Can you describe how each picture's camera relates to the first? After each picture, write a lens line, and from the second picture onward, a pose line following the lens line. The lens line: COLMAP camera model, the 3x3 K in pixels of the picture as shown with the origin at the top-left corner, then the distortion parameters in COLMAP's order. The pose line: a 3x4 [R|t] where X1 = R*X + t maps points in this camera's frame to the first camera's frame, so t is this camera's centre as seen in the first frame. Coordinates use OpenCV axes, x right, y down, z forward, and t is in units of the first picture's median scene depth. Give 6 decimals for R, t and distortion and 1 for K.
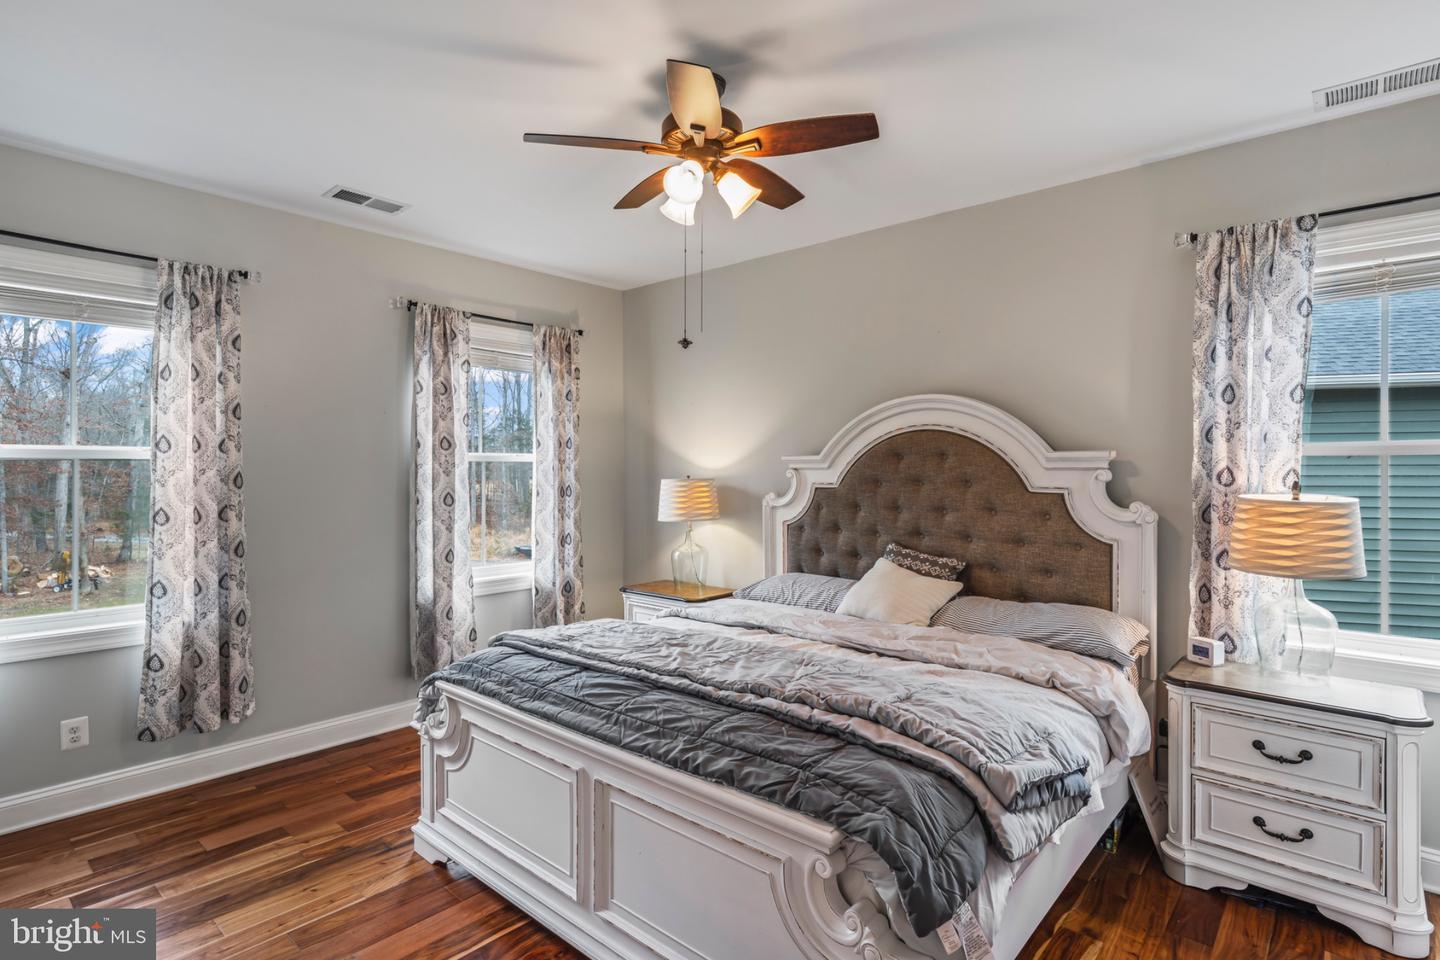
lens RADIAL K [[715.6, 0, 712.0], [0, 715.6, 473.3], [0, 0, 1]] dist [-0.003347, -0.000046]
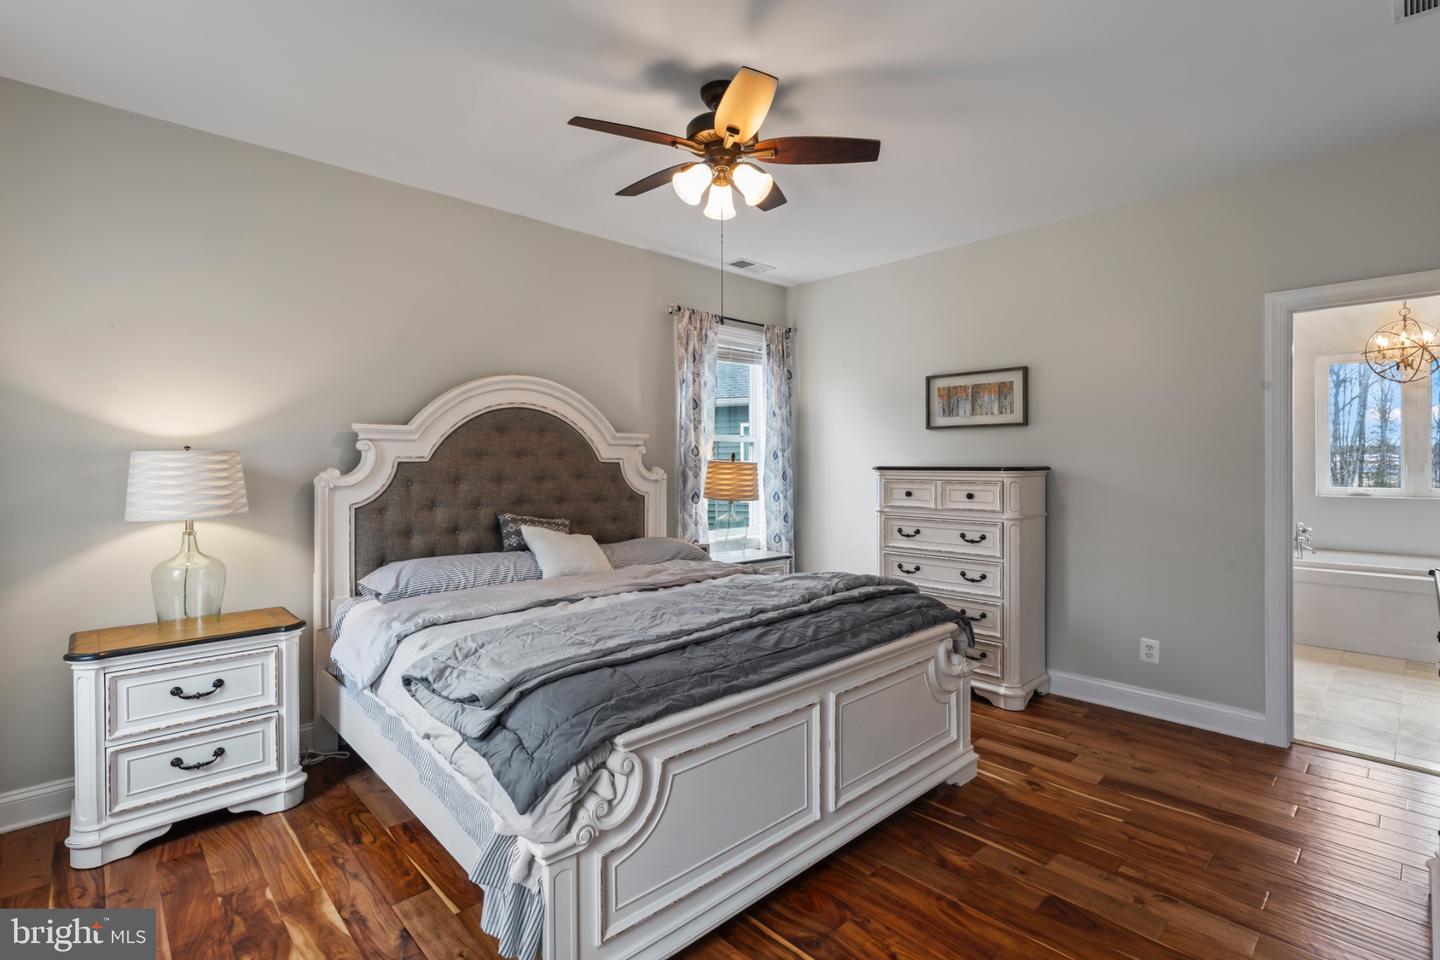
lens RADIAL K [[671.1, 0, 710.4], [0, 671.1, 468.2], [0, 0, 1]] dist [0.001105, -0.000024]
pose [[0.114039, -0.009188, 0.993434, -0.723039], [0.003101, 0.999956, 0.008892, 0.025352], [-0.993471, 0.002066, 0.114062, 0.612133]]
